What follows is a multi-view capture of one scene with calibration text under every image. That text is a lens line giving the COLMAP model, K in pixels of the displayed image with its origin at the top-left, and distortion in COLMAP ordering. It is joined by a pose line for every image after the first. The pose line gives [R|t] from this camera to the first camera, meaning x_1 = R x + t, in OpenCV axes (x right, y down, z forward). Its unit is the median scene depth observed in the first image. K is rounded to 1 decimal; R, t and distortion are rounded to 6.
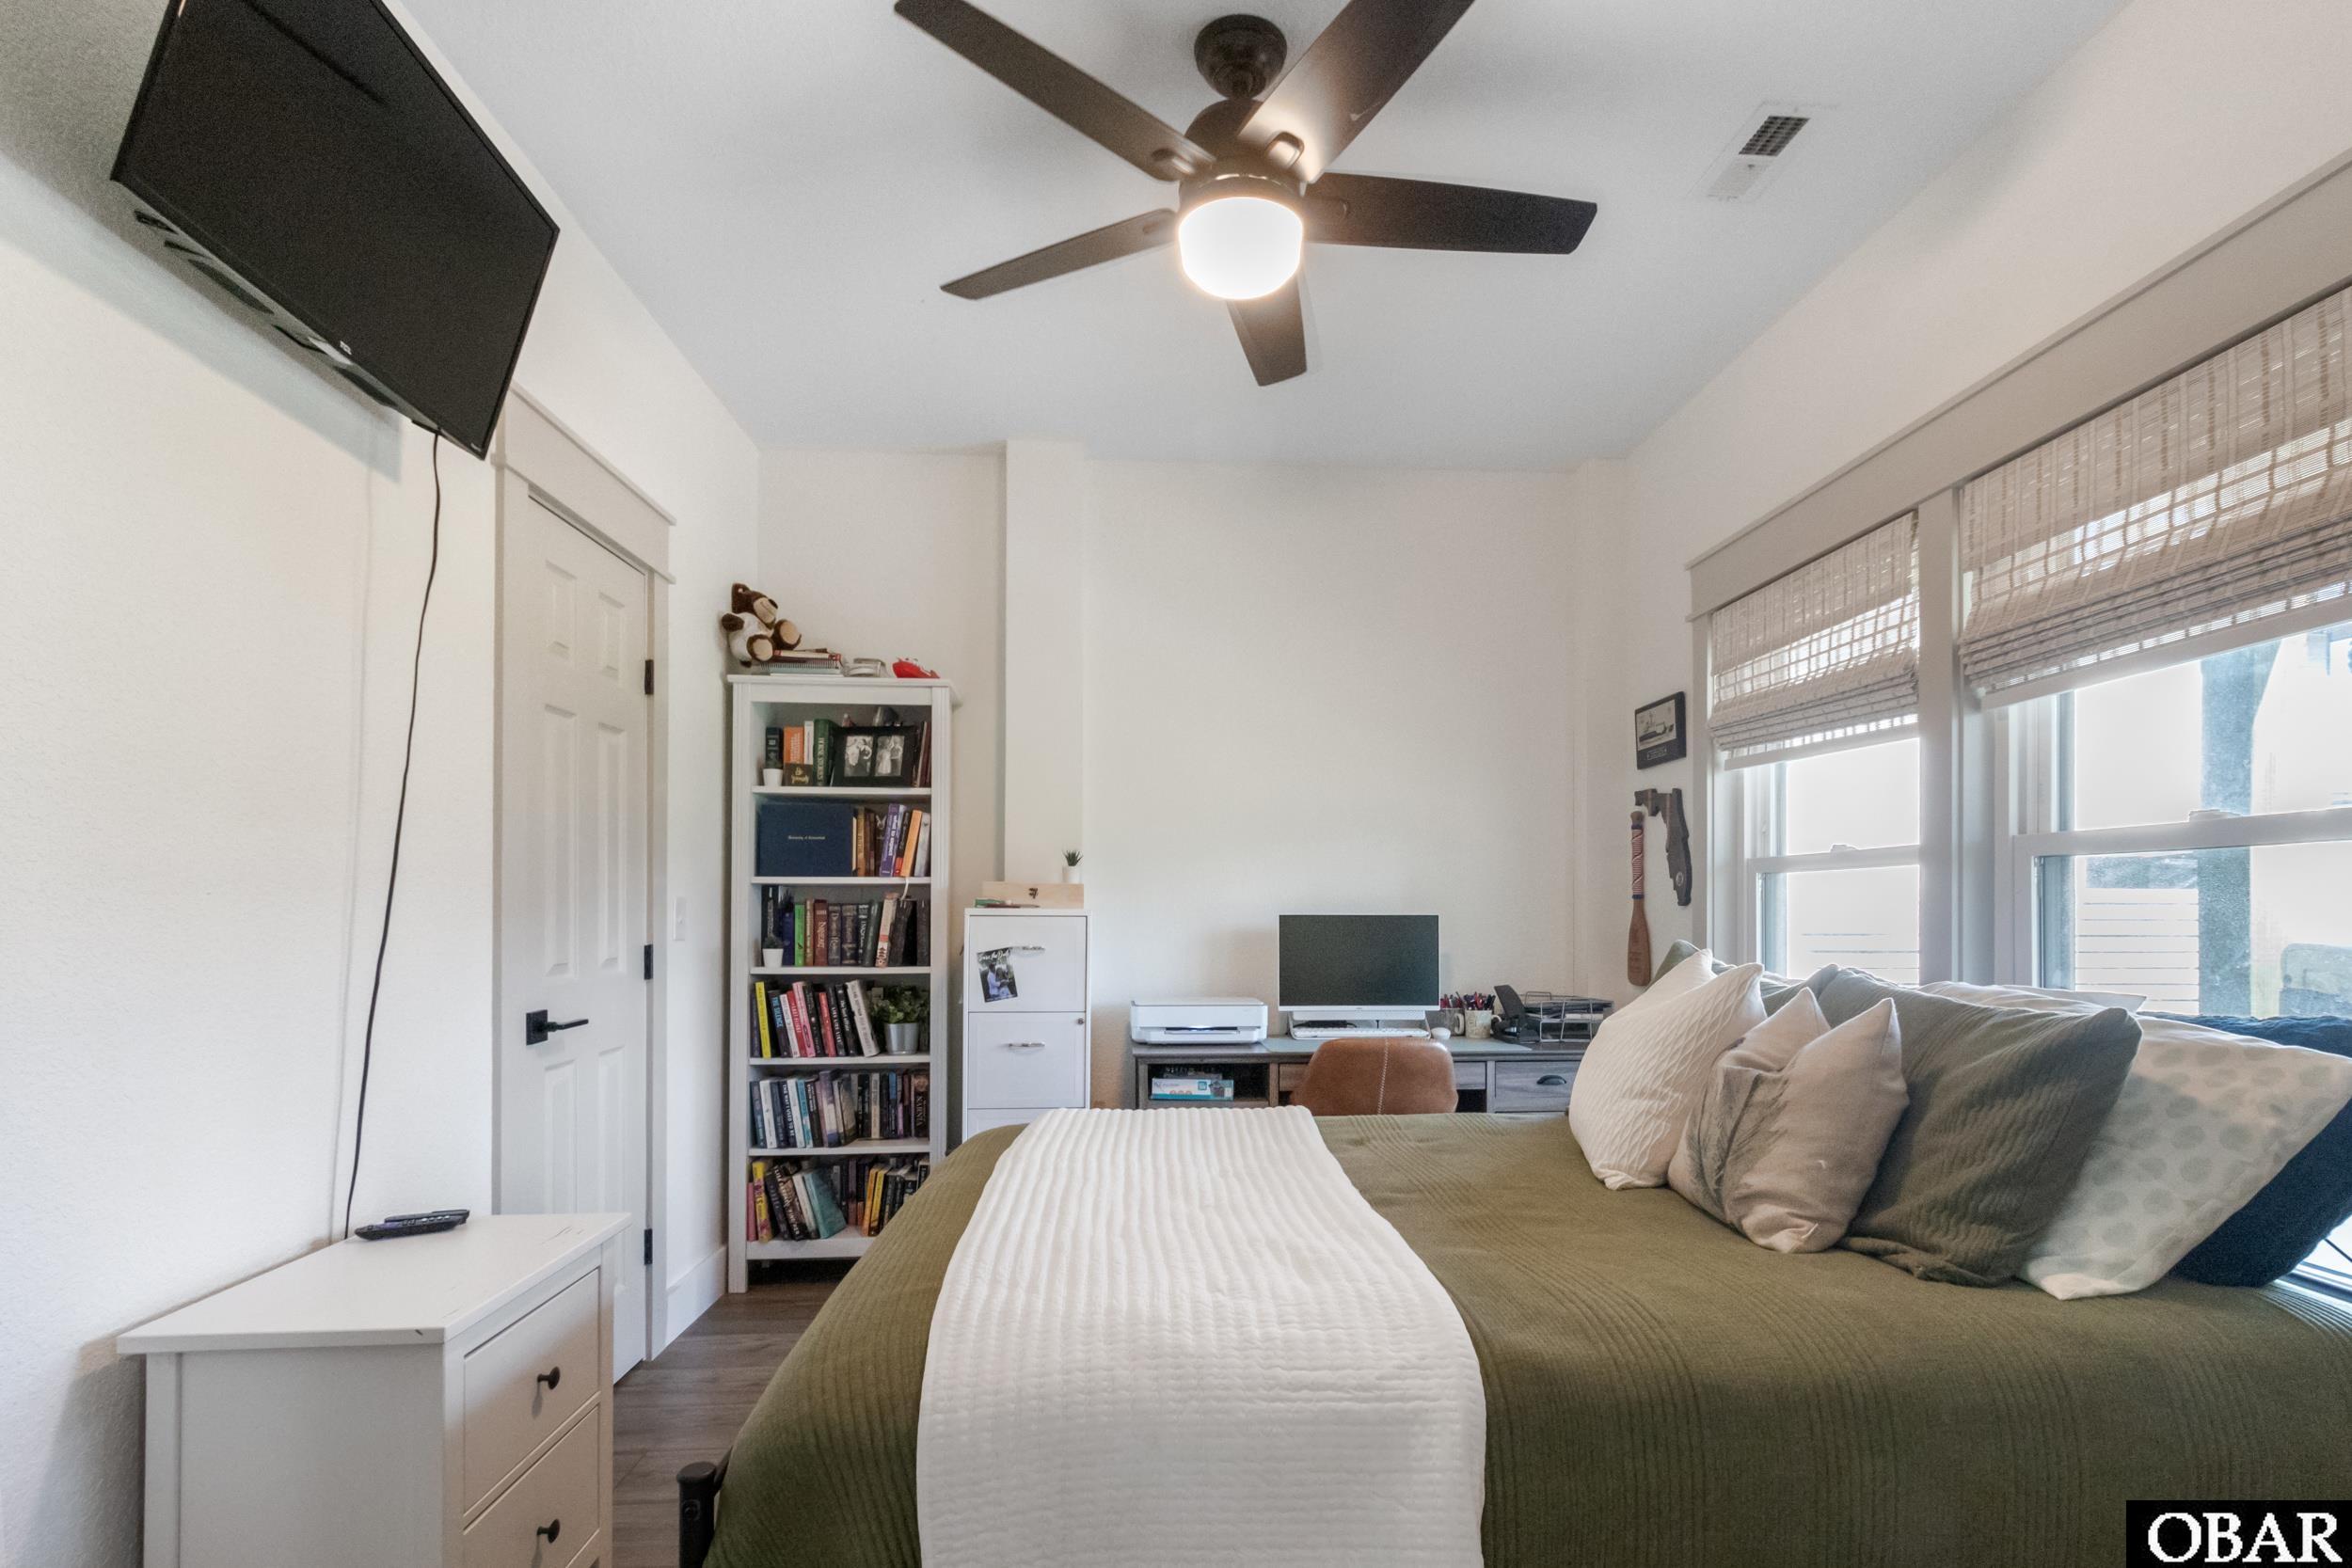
lens RADIAL K [[1078.3, 0, 1184.5], [0, 1078.3, 758.7], [0, 0, 1]] dist [0.002308, 0.000916]
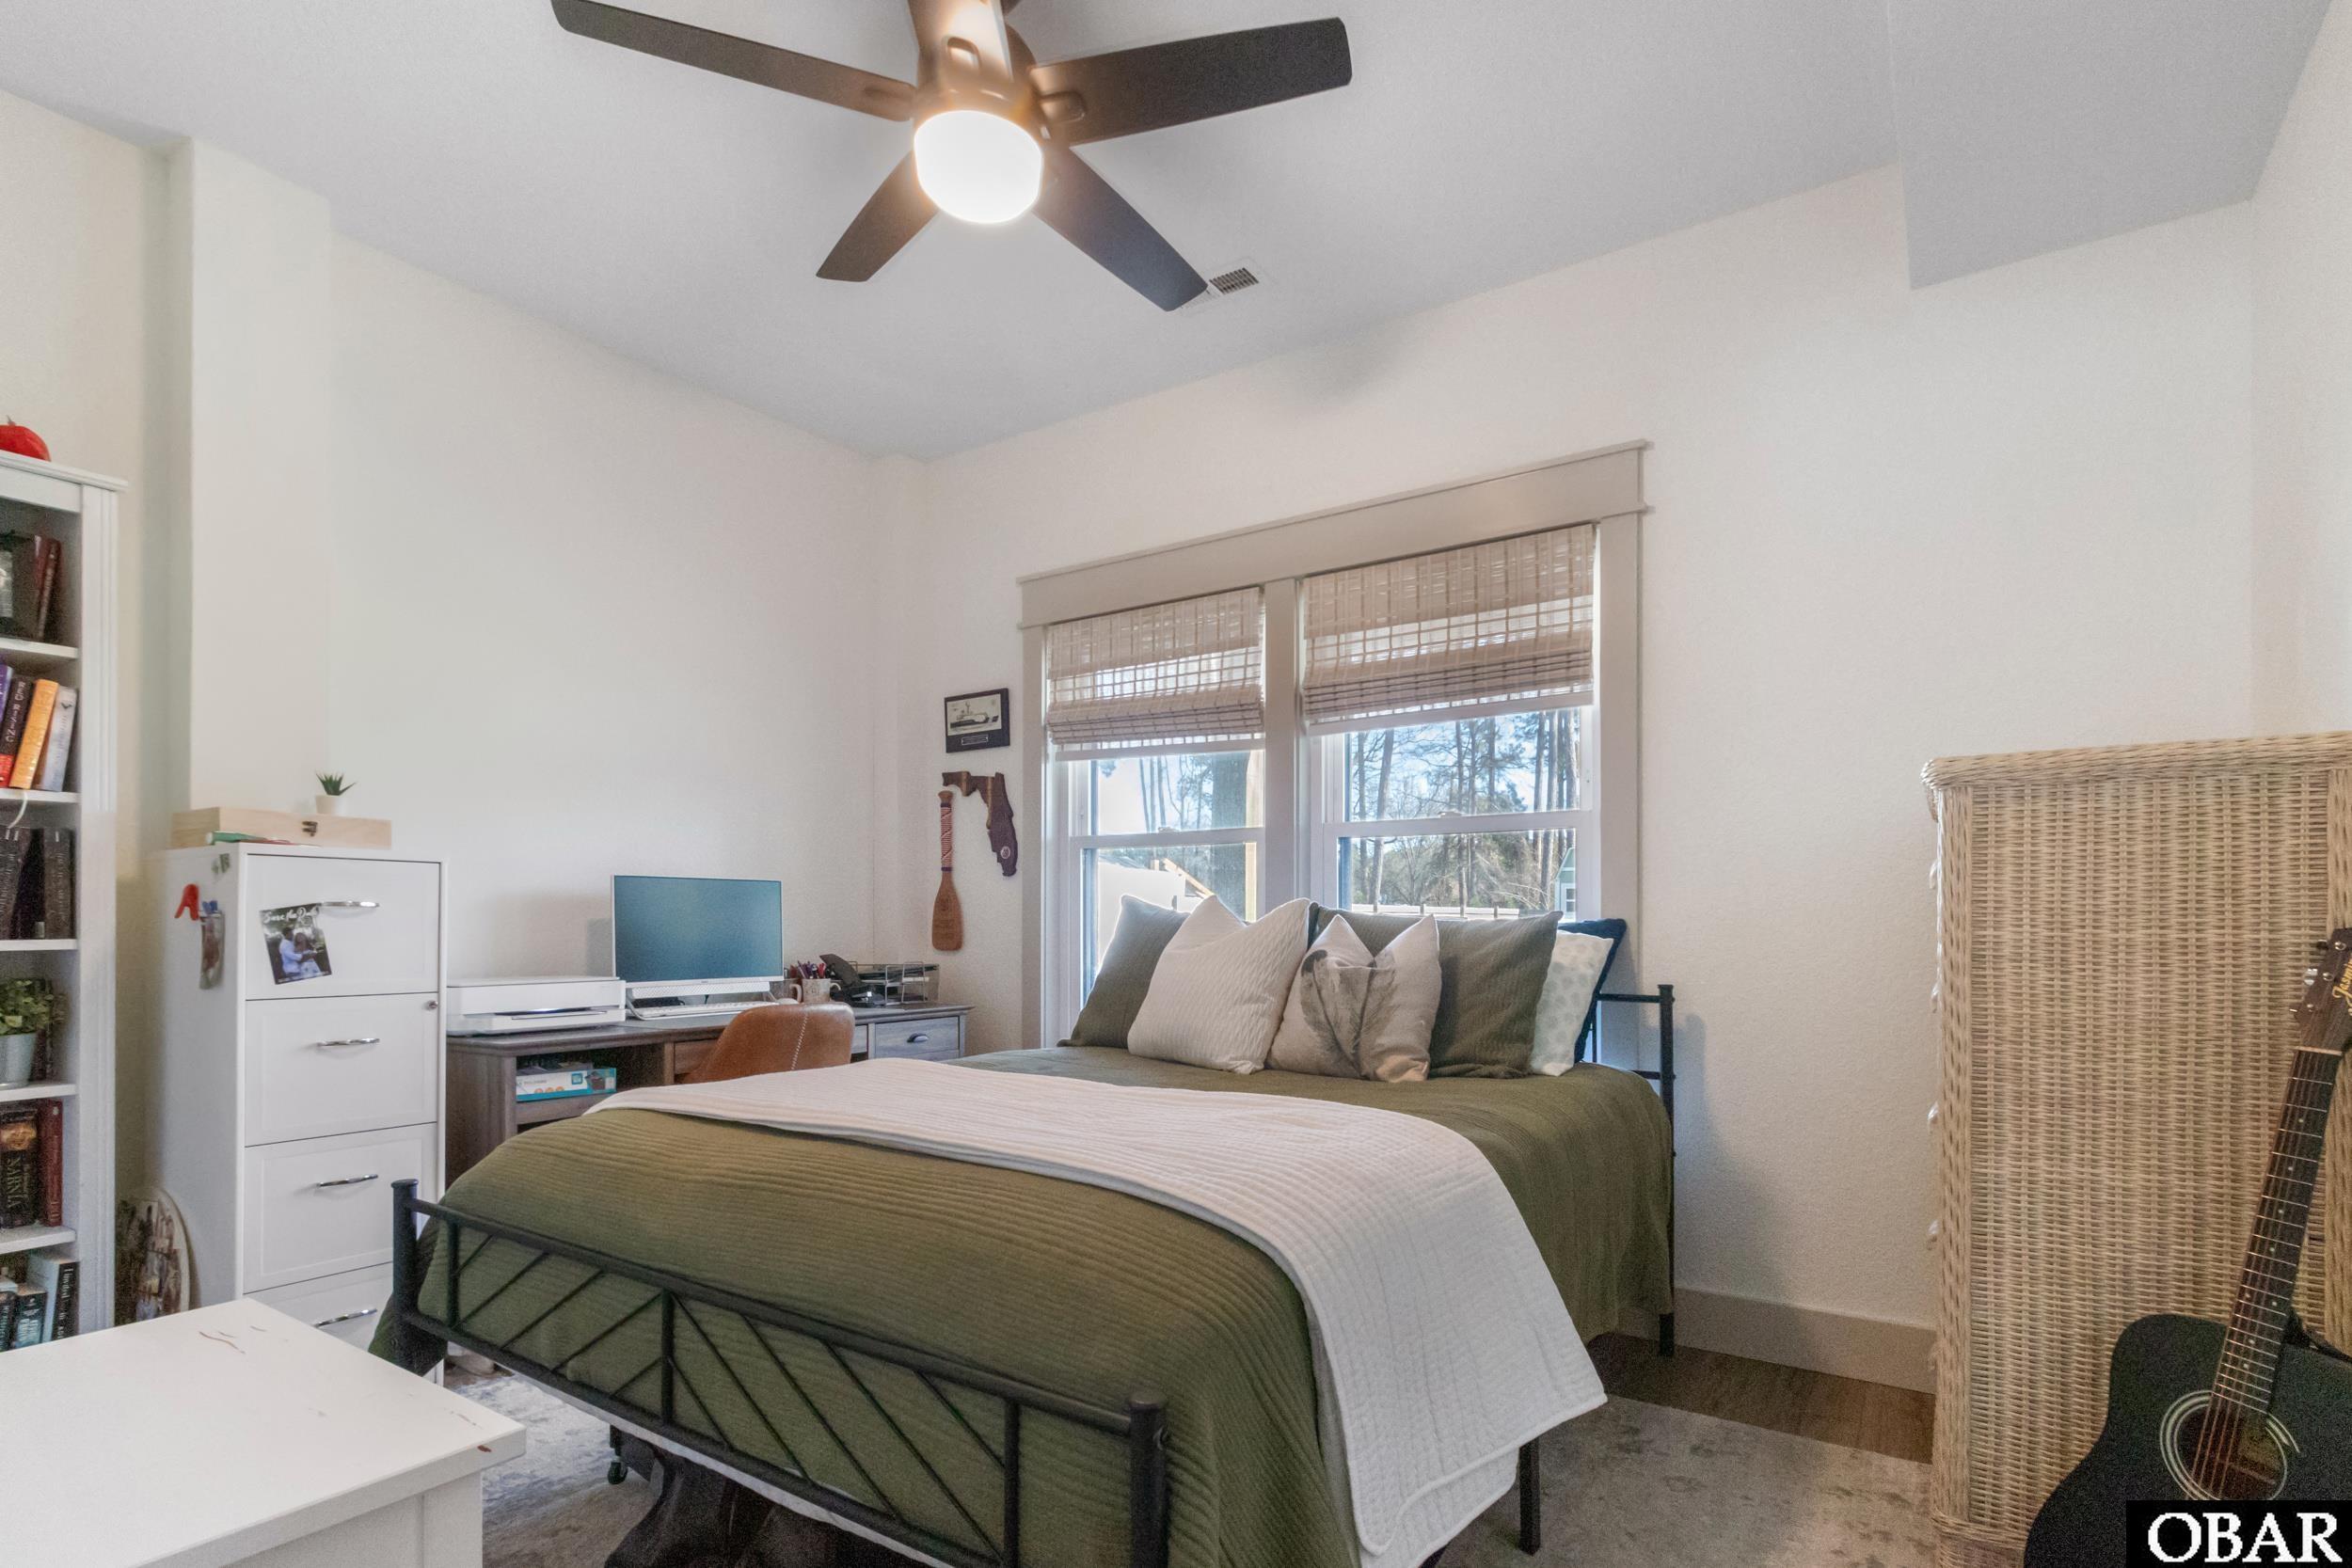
lens RADIAL K [[1124.3, 0, 1173.5], [0, 1124.3, 741.2], [0, 0, 1]] dist [-0.000509, 0.000011]
pose [[0.621450, 0.123384, 0.773677, -0.365437], [-0.112628, 0.991333, -0.067628, 0.057404], [-0.775316, -0.045111, 0.629961, 0.131987]]
